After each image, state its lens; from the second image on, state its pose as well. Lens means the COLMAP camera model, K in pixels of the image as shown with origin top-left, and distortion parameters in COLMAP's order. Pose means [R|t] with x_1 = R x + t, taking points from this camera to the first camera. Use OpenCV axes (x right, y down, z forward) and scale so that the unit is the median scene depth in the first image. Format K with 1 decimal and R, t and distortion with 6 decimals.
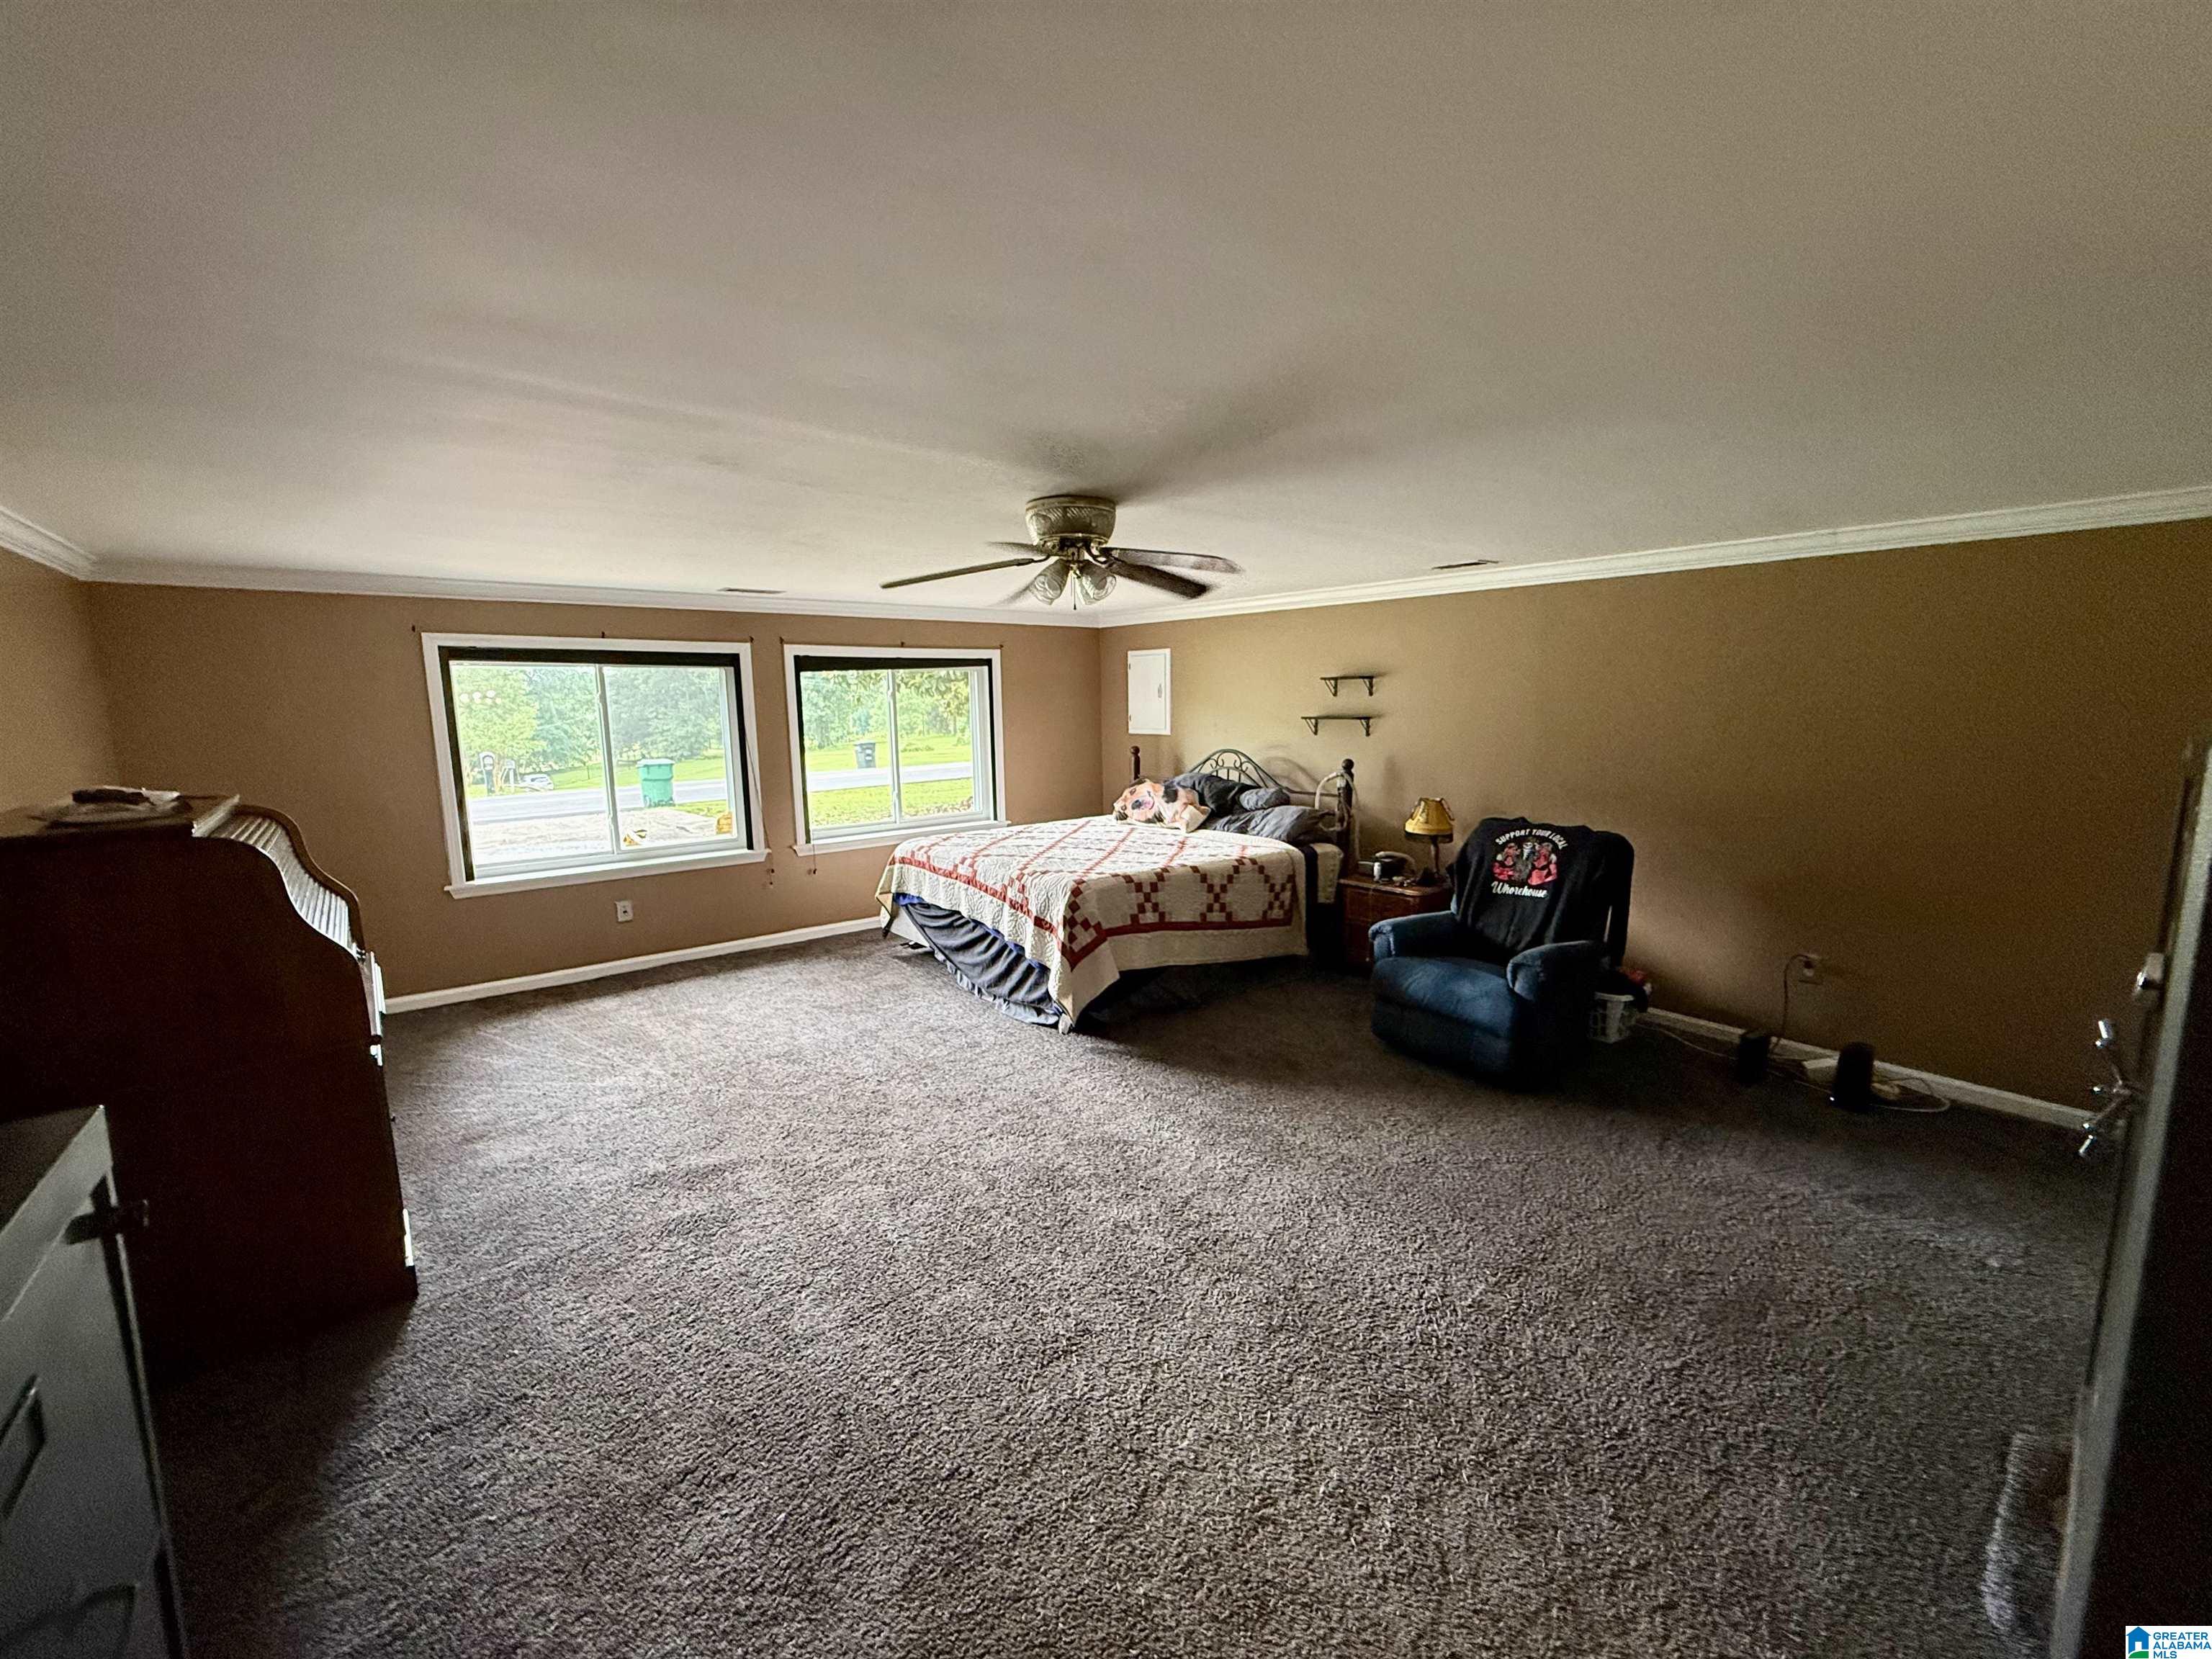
lens RADIAL K [[882.0, 0, 1099.3], [0, 882.0, 831.3], [0, 0, 1]] dist [0.000003, 0.000178]
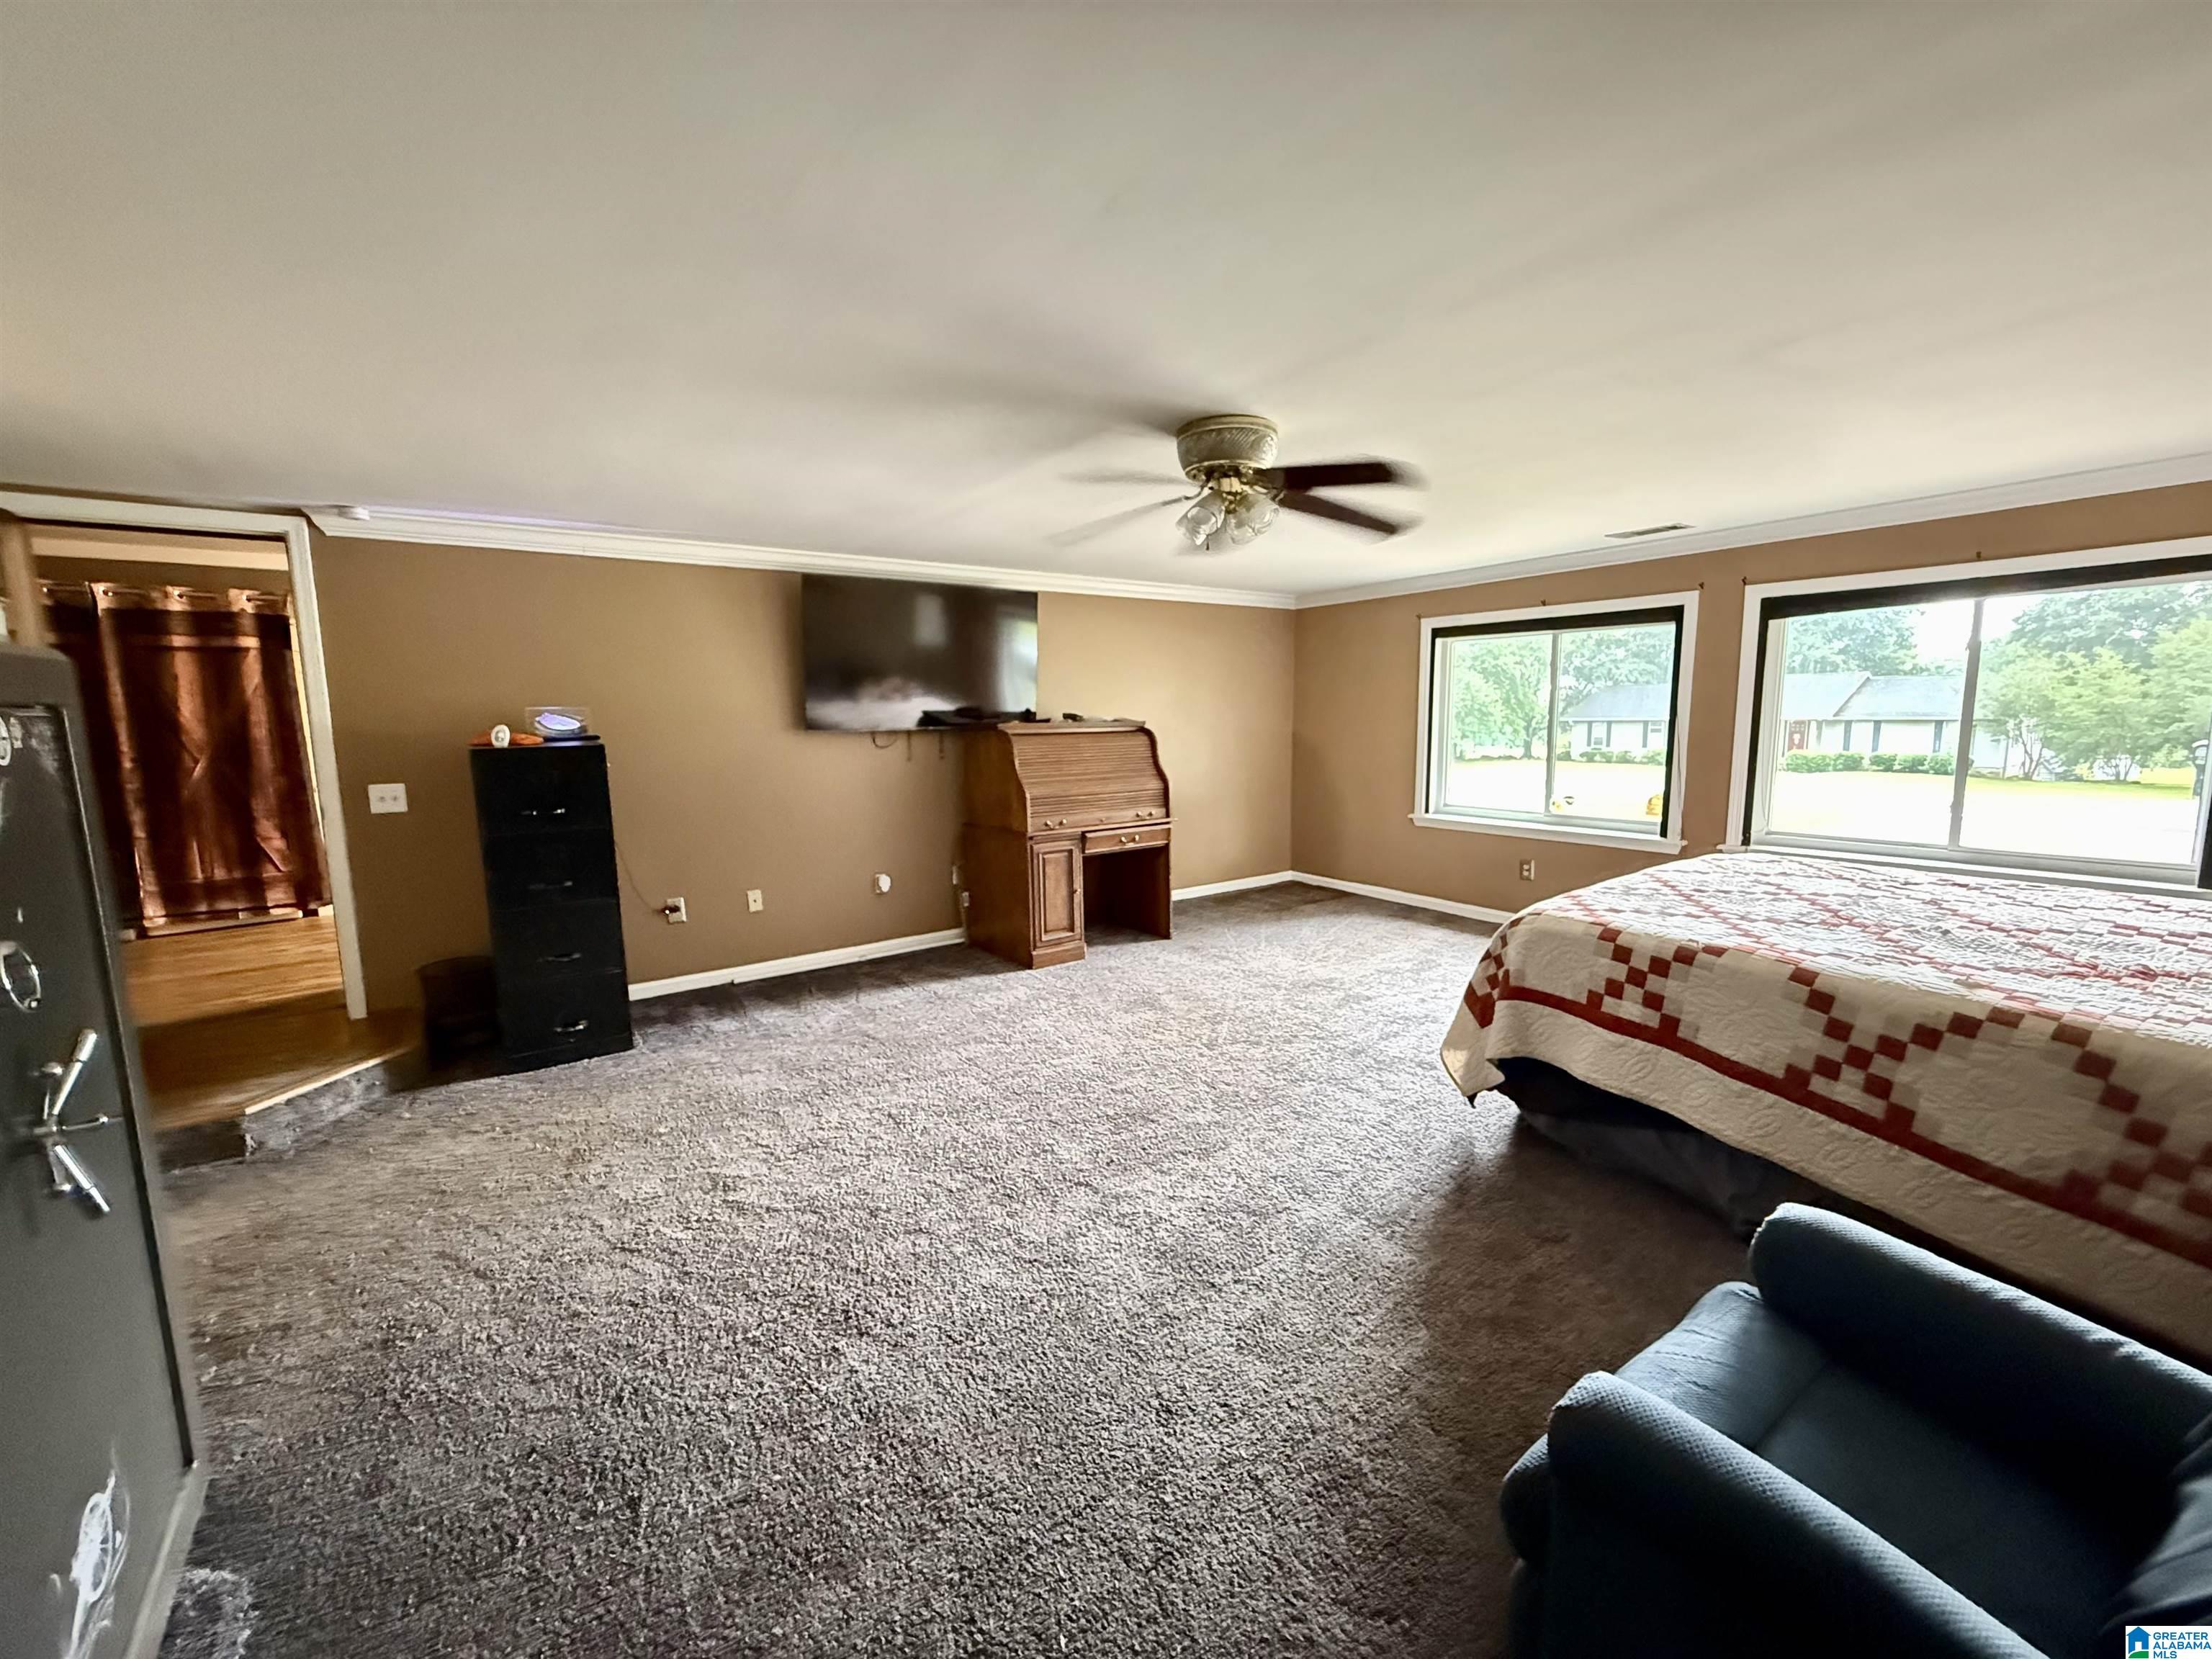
lens RADIAL K [[882.0, 0, 1099.3], [0, 882.0, 831.3], [0, 0, 1]] dist [0.000003, 0.000178]
pose [[-0.061518, 0.151128, -0.986598, 0.588201], [-0.129778, 0.978868, 0.158036, -0.060156], [0.989633, 0.137761, -0.040605, 0.611490]]
